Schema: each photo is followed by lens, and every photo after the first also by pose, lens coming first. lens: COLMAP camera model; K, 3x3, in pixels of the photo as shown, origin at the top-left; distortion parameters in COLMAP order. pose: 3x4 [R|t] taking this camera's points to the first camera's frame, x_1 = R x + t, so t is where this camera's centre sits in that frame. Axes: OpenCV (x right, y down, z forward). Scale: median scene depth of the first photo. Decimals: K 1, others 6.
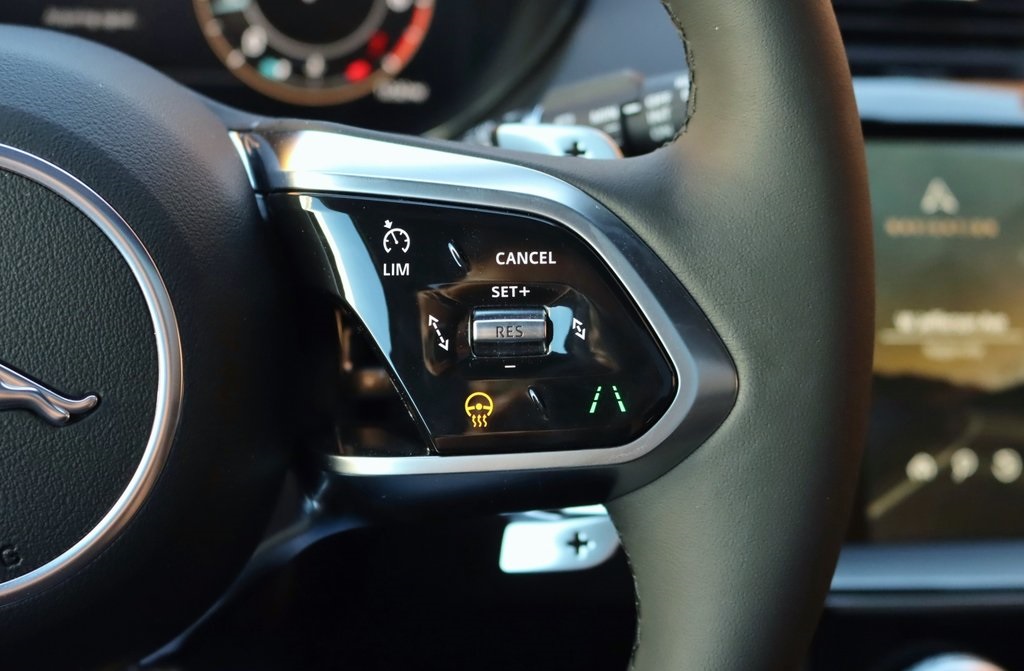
lens RADIAL K [[1490.3, 0, 516.1], [0, 1490.3, 346.0], [0, 0, 1]] dist [-0.030404, 0.000000]
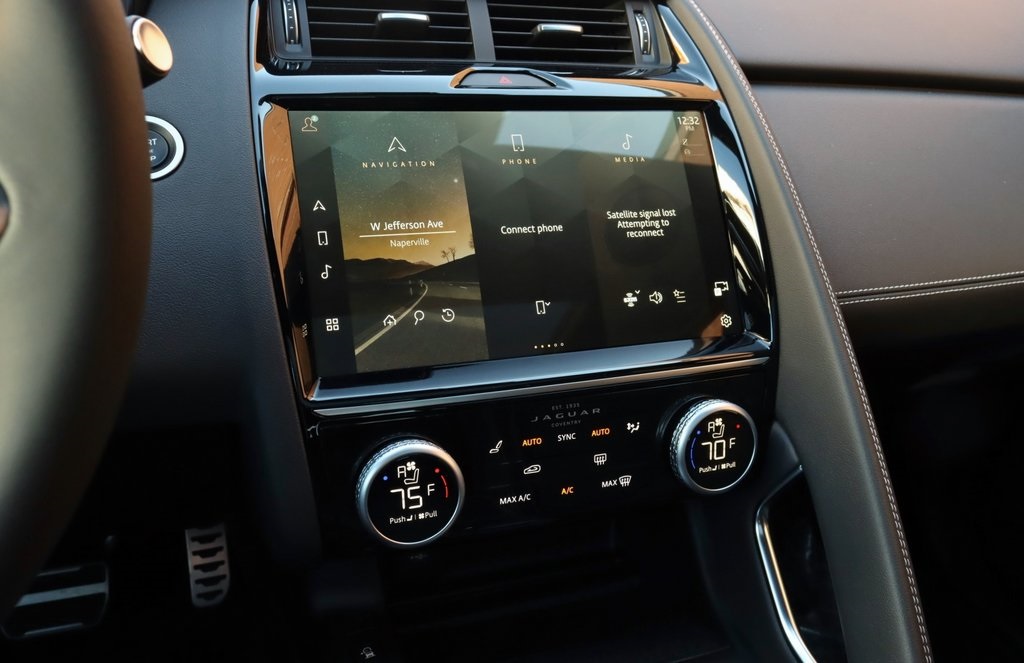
lens RADIAL K [[842.4, 0, 510.0], [0, 842.4, 332.6], [0, 0, 1]] dist [-0.019429, 0.035676]
pose [[0.982656, -0.078852, 0.167838, 0.407394], [0.074999, 0.996757, 0.029179, 0.128030], [-0.169595, -0.016085, 0.985383, 0.224724]]
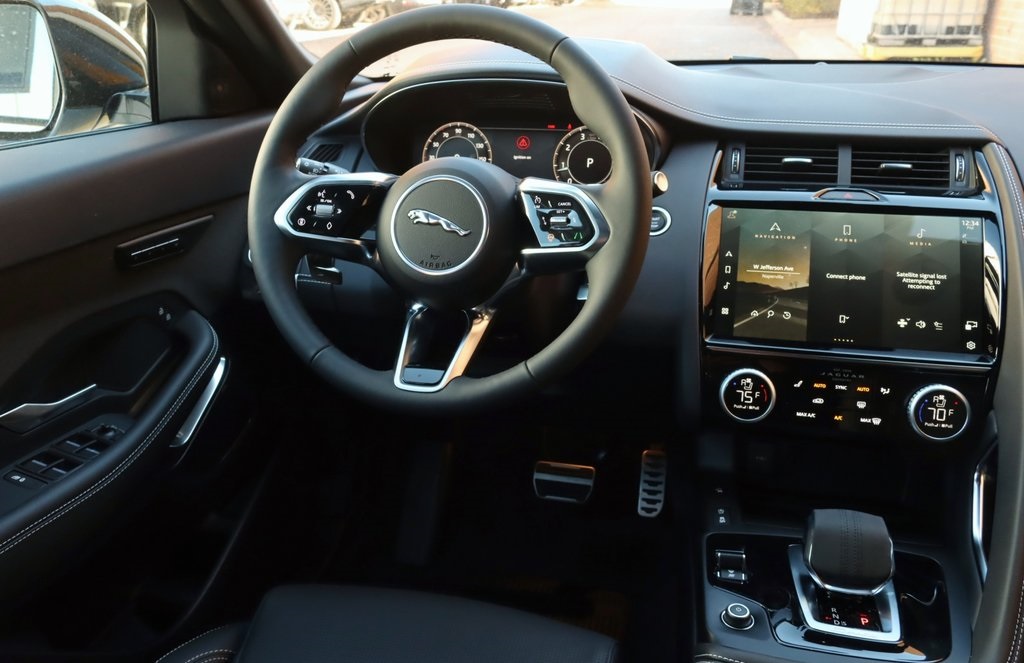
lens RADIAL K [[842.4, 0, 504.0], [0, 842.4, 334.5], [0, 0, 1]] dist [-0.019429, 0.035676]
pose [[0.916641, 0.066245, -0.394184, 0.786090], [-0.100304, 0.992738, -0.066412, 0.468459], [0.386922, 0.100414, 0.916629, -1.202890]]
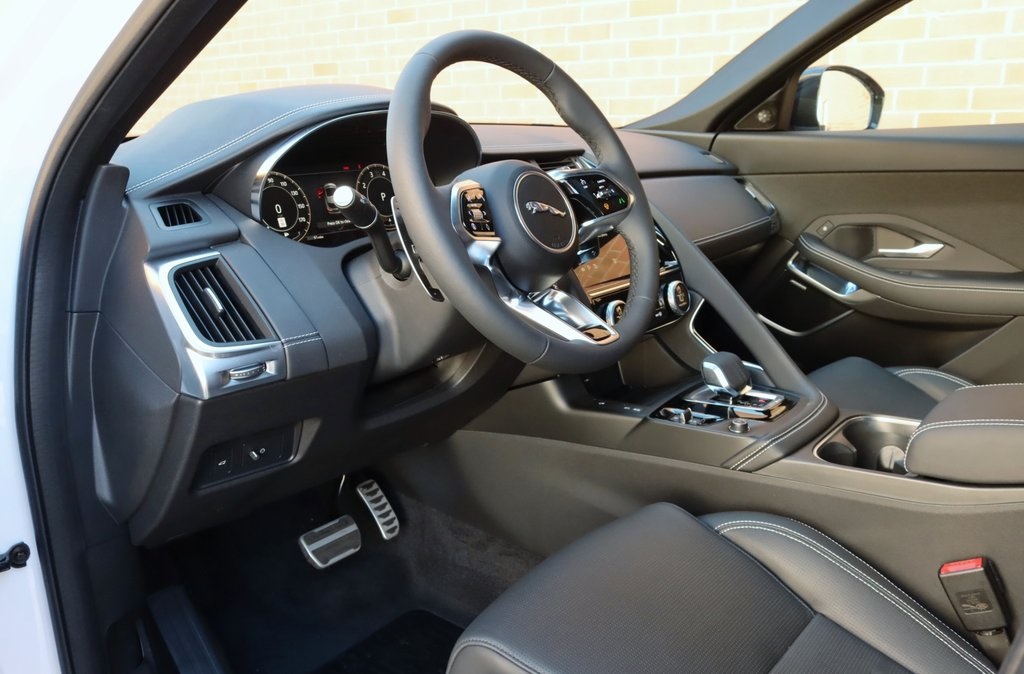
lens RADIAL K [[835.5, 0, 513.8], [0, 835.5, 330.2], [0, 0, 1]] dist [-0.035223, 0.040948]
pose [[0.728684, -0.246520, 0.638943, -2.271848], [0.353869, 0.934302, -0.043094, 0.431182], [-0.586342, 0.257504, 0.768046, -1.038179]]
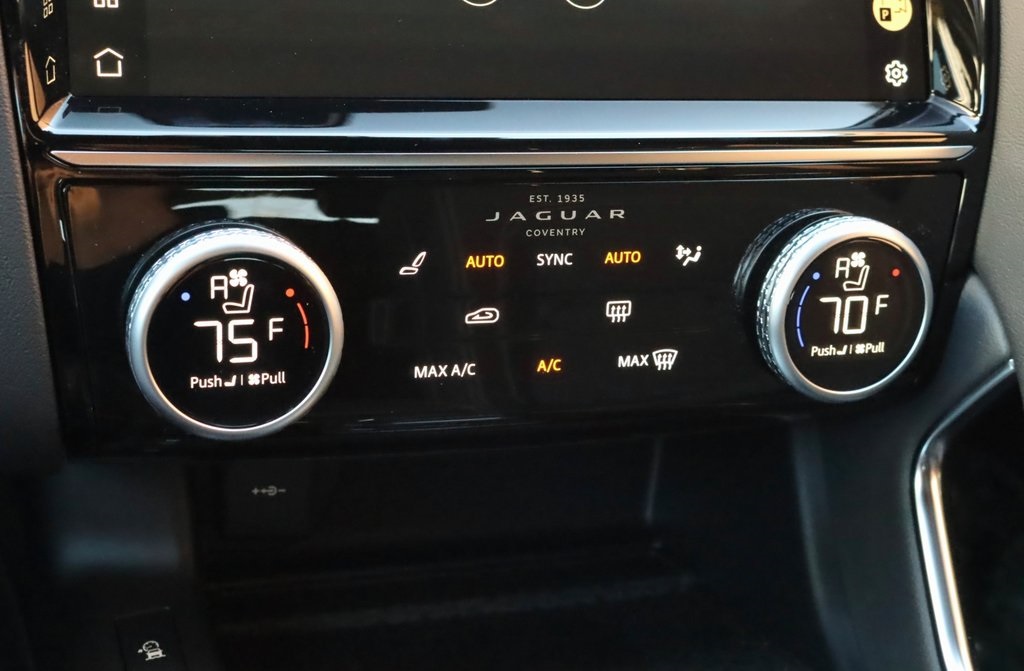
lens RADIAL K [[1552.9, 0, 511.6], [0, 1552.9, 337.0], [0, 0, 1]] dist [-0.005685, 0.000000]
pose [[0.989211, -0.017628, 0.145435, 0.493689], [0.001223, 0.993693, 0.112124, 0.269056], [-0.146495, -0.110737, 0.982994, 0.287750]]
